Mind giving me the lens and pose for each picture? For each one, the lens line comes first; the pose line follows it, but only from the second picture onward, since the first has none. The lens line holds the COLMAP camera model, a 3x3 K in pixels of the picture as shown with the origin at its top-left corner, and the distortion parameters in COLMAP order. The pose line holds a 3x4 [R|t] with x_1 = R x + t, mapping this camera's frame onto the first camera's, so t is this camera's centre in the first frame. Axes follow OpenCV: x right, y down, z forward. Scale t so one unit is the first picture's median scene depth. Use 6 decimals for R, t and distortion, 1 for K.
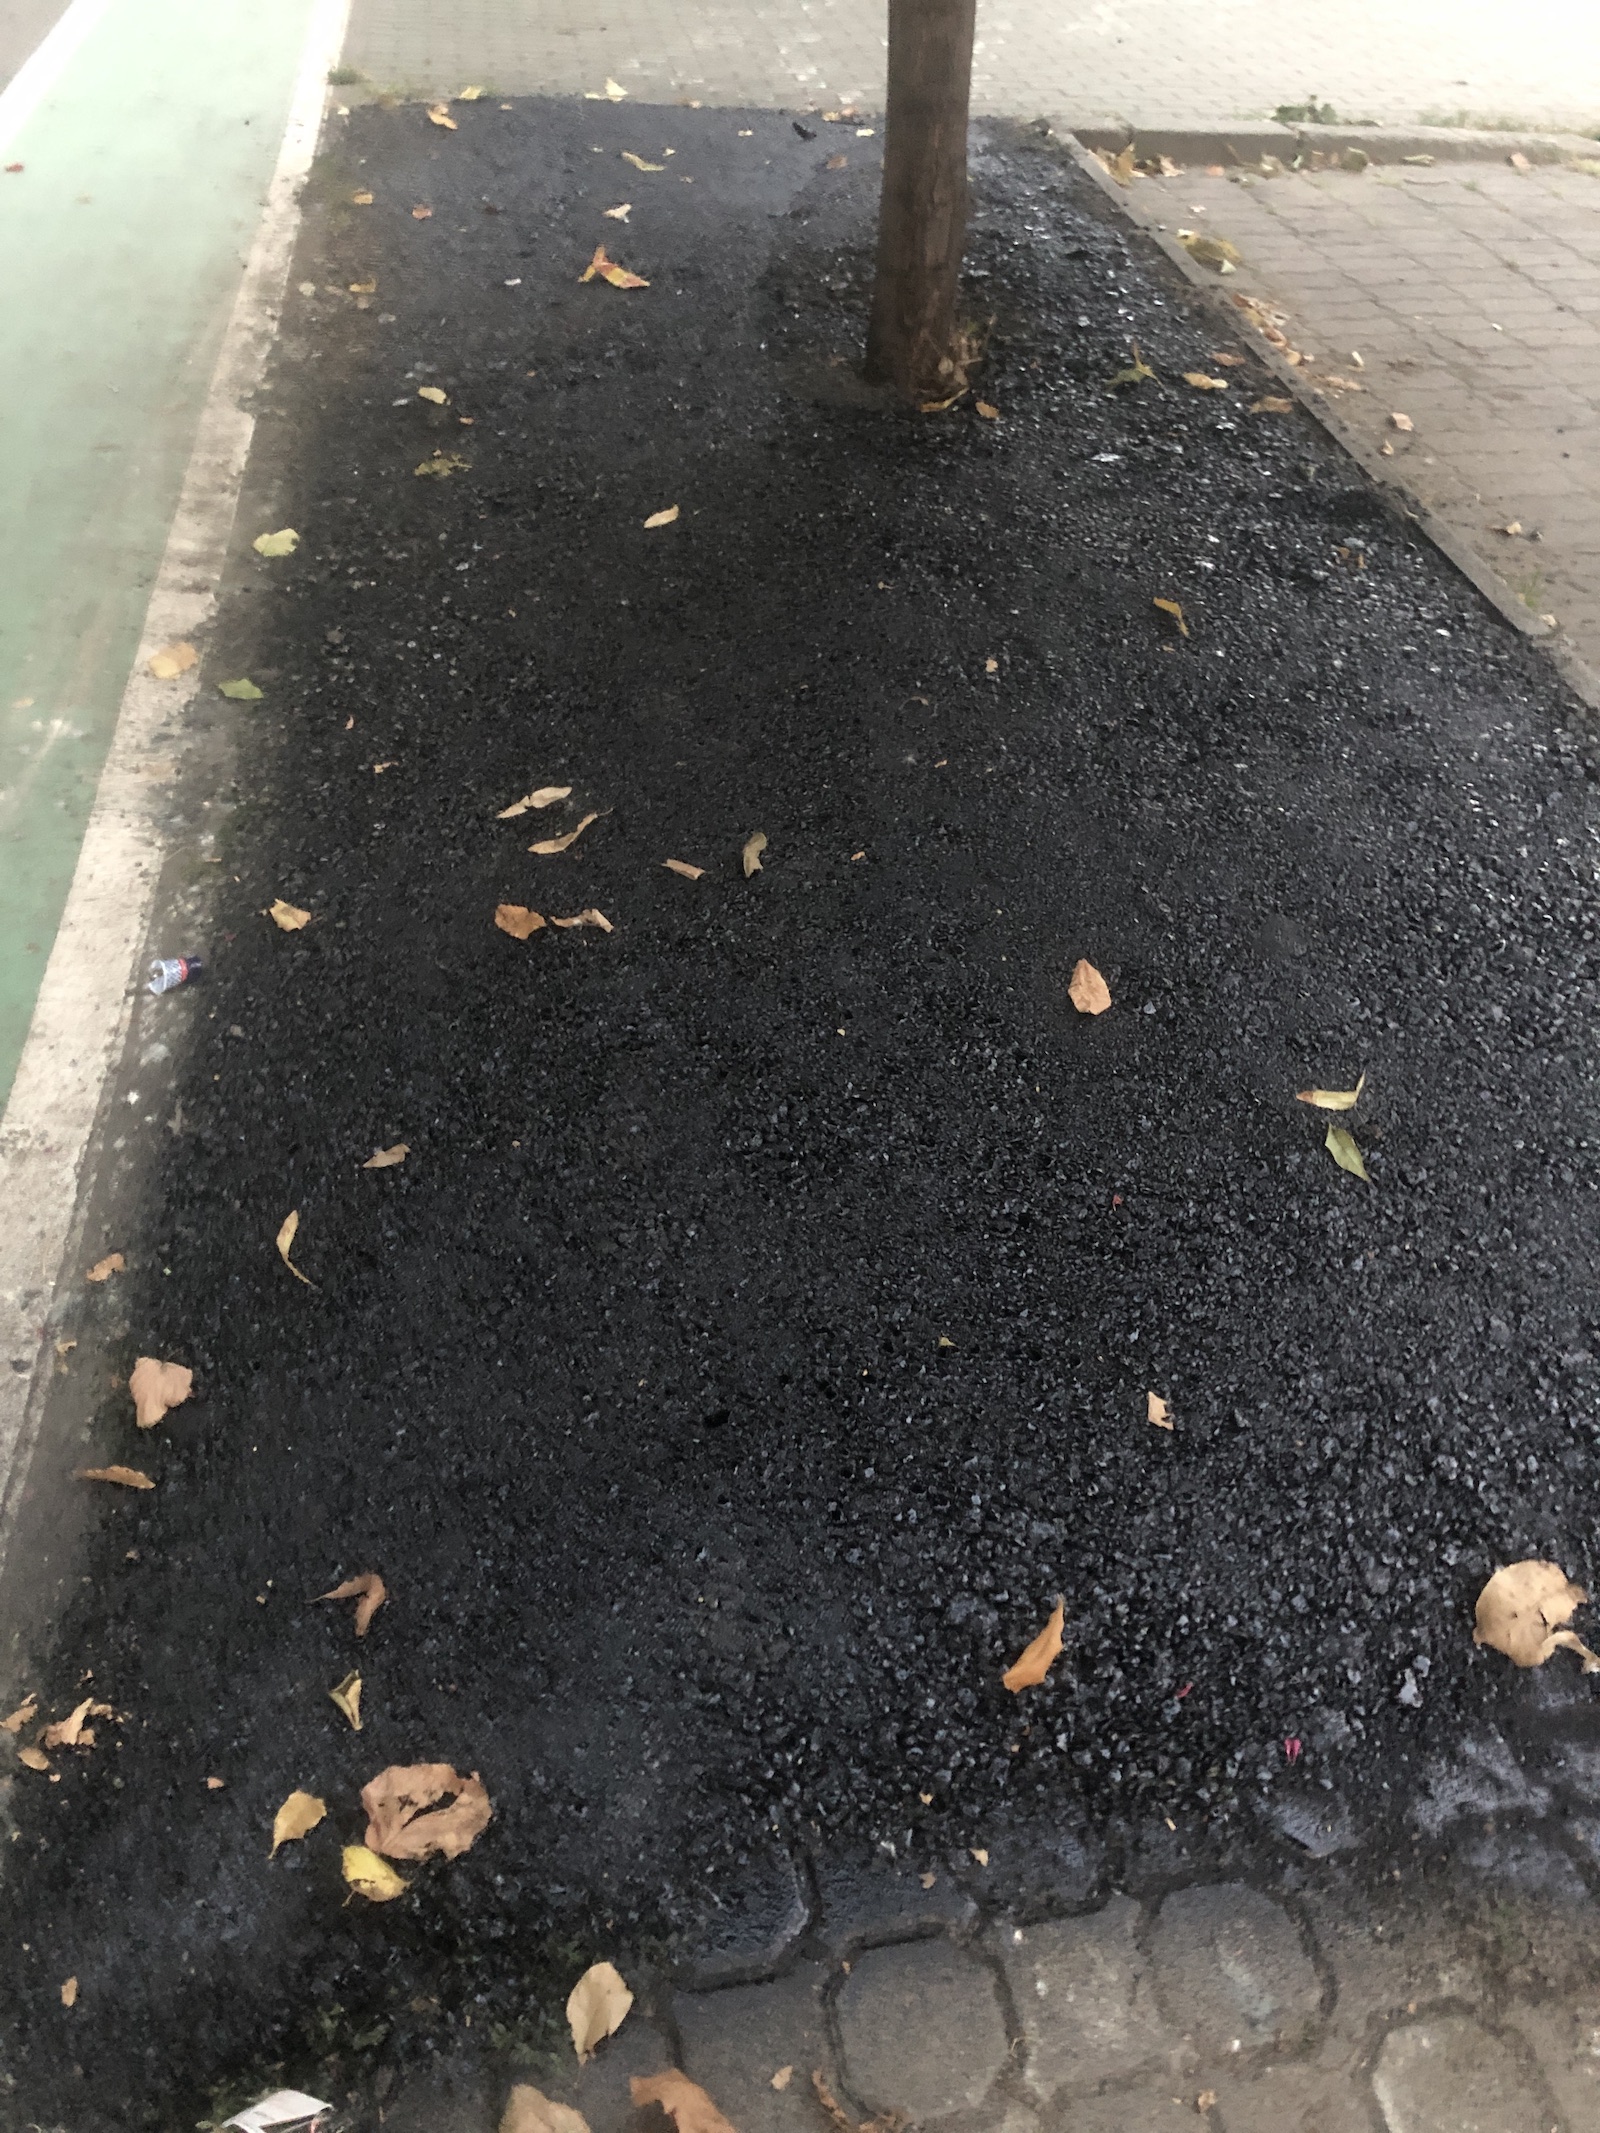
lens RADIAL K [[1744.3, 0, 797.9], [0, 1744.3, 1063.1], [0, 0, 1]] dist [0.037192, -0.040595]
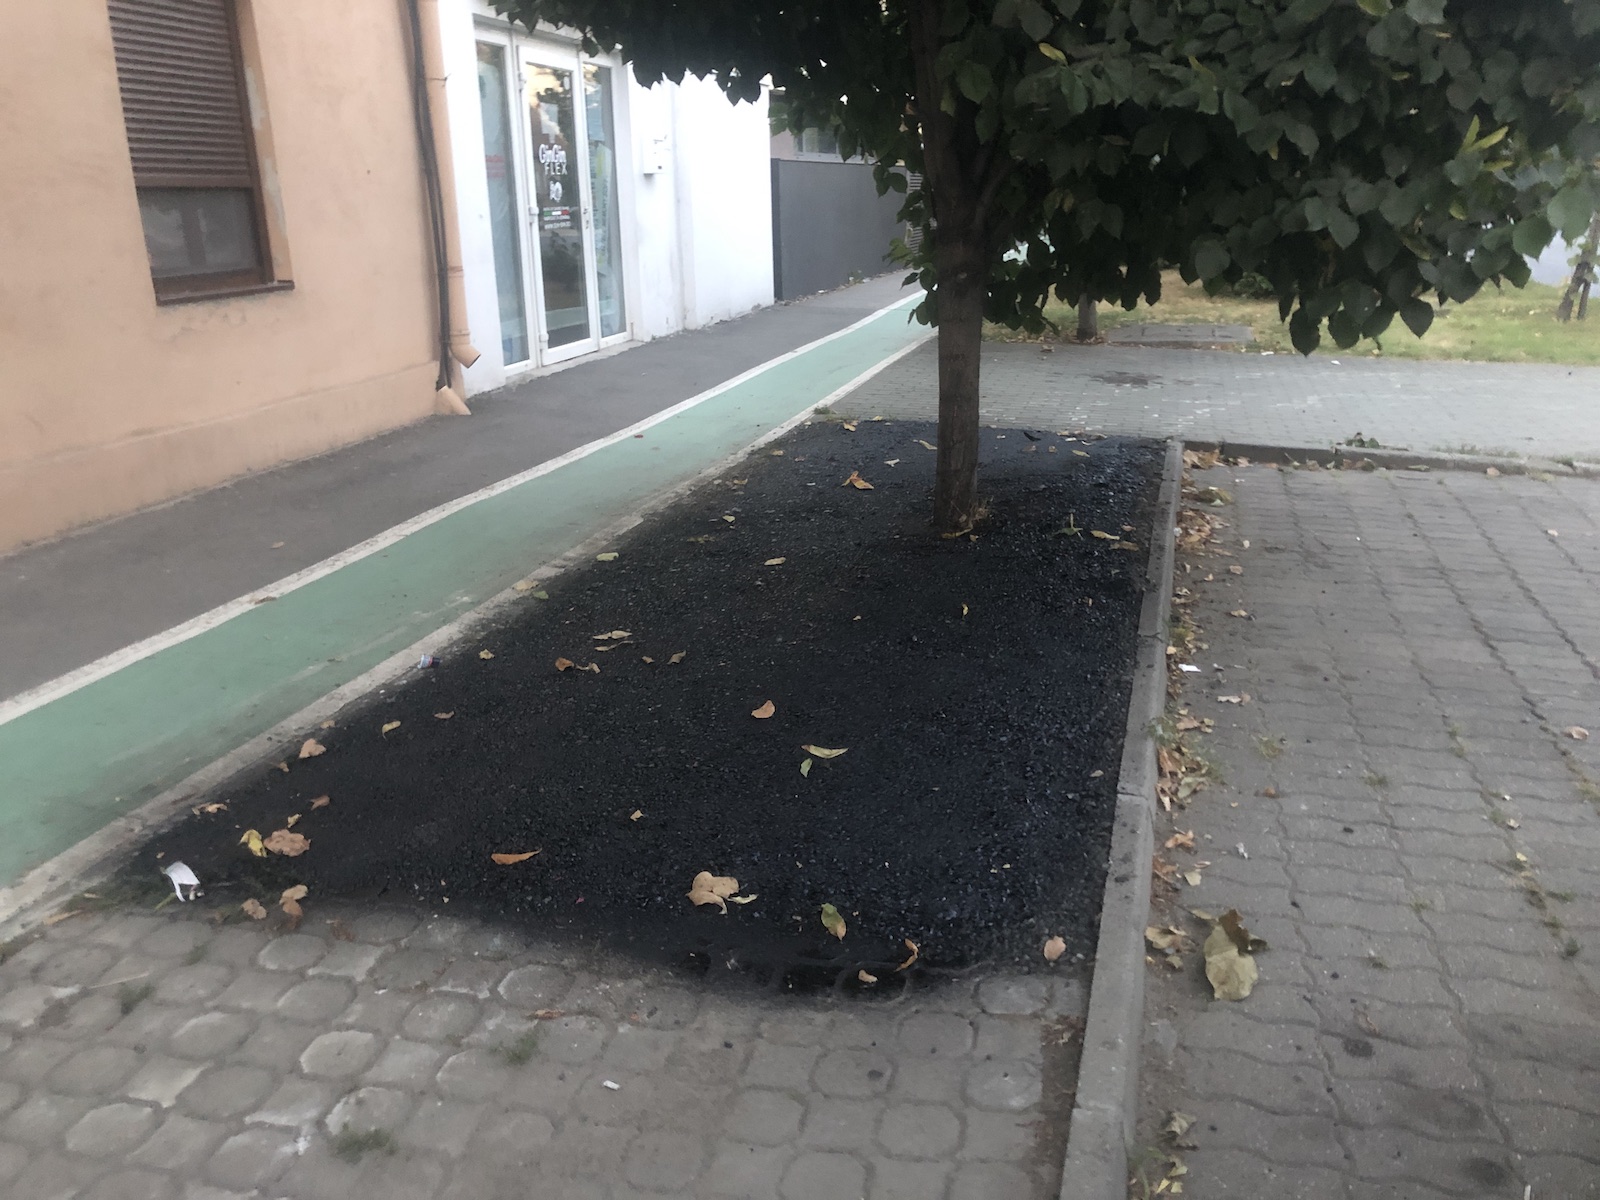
lens RADIAL K [[1308.4, 0, 787.5], [0, 1308.4, 583.7], [0, 0, 1]] dist [0.037192, -0.040595]
pose [[0.910969, 0.080060, -0.404630, 0.579838], [-0.238087, 0.903122, -0.357331, 0.267869], [0.336822, 0.421855, 0.841777, -0.290896]]
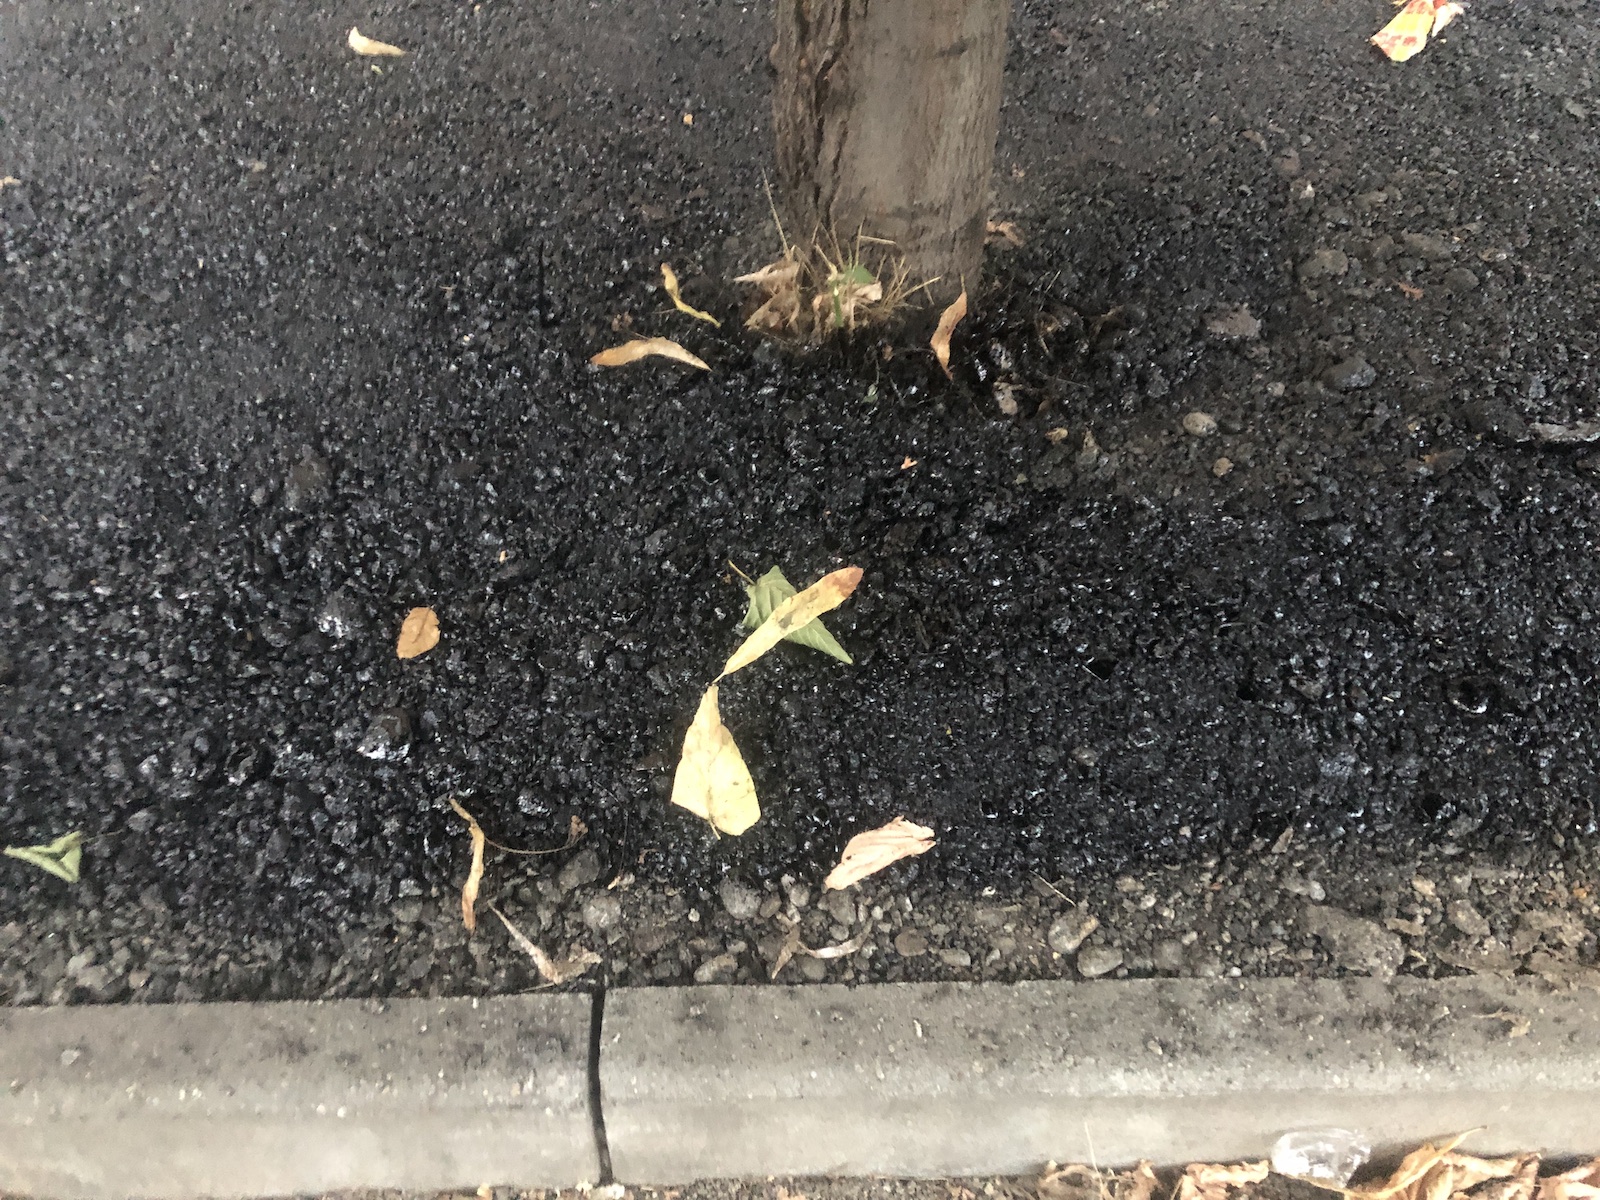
lens RADIAL K [[1308.4, 0, 800.3], [0, 1308.4, 596.0], [0, 0, 1]] dist [0.037192, -0.040595]
pose [[-0.108478, 0.740442, -0.663308, 0.450060], [-0.648745, 0.452847, 0.611604, -0.681828], [0.753235, 0.496663, 0.431234, 1.049816]]
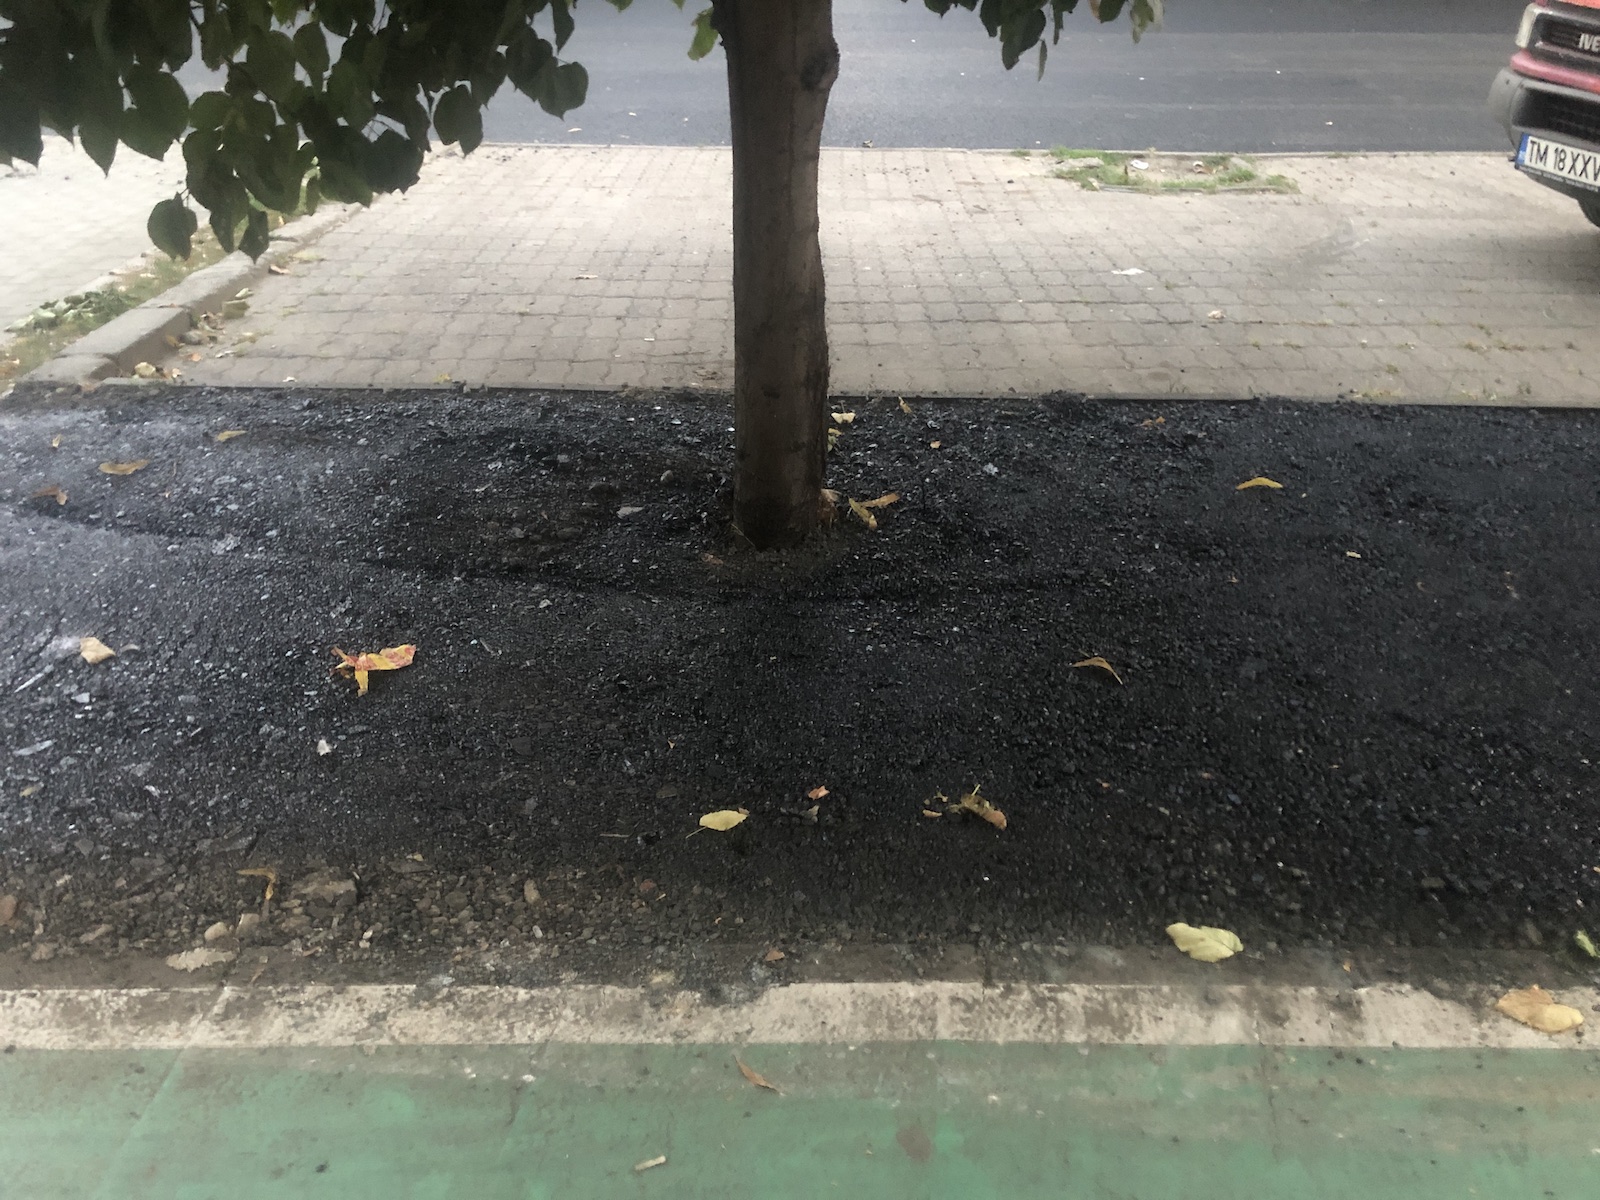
lens RADIAL K [[1308.4, 0, 800.7], [0, 1308.4, 590.1], [0, 0, 1]] dist [0.037192, -0.040595]
pose [[0.146409, -0.505875, 0.850091, -0.774789], [0.640063, 0.703666, 0.308503, -0.731845], [-0.754244, 0.498944, 0.426815, 0.804404]]
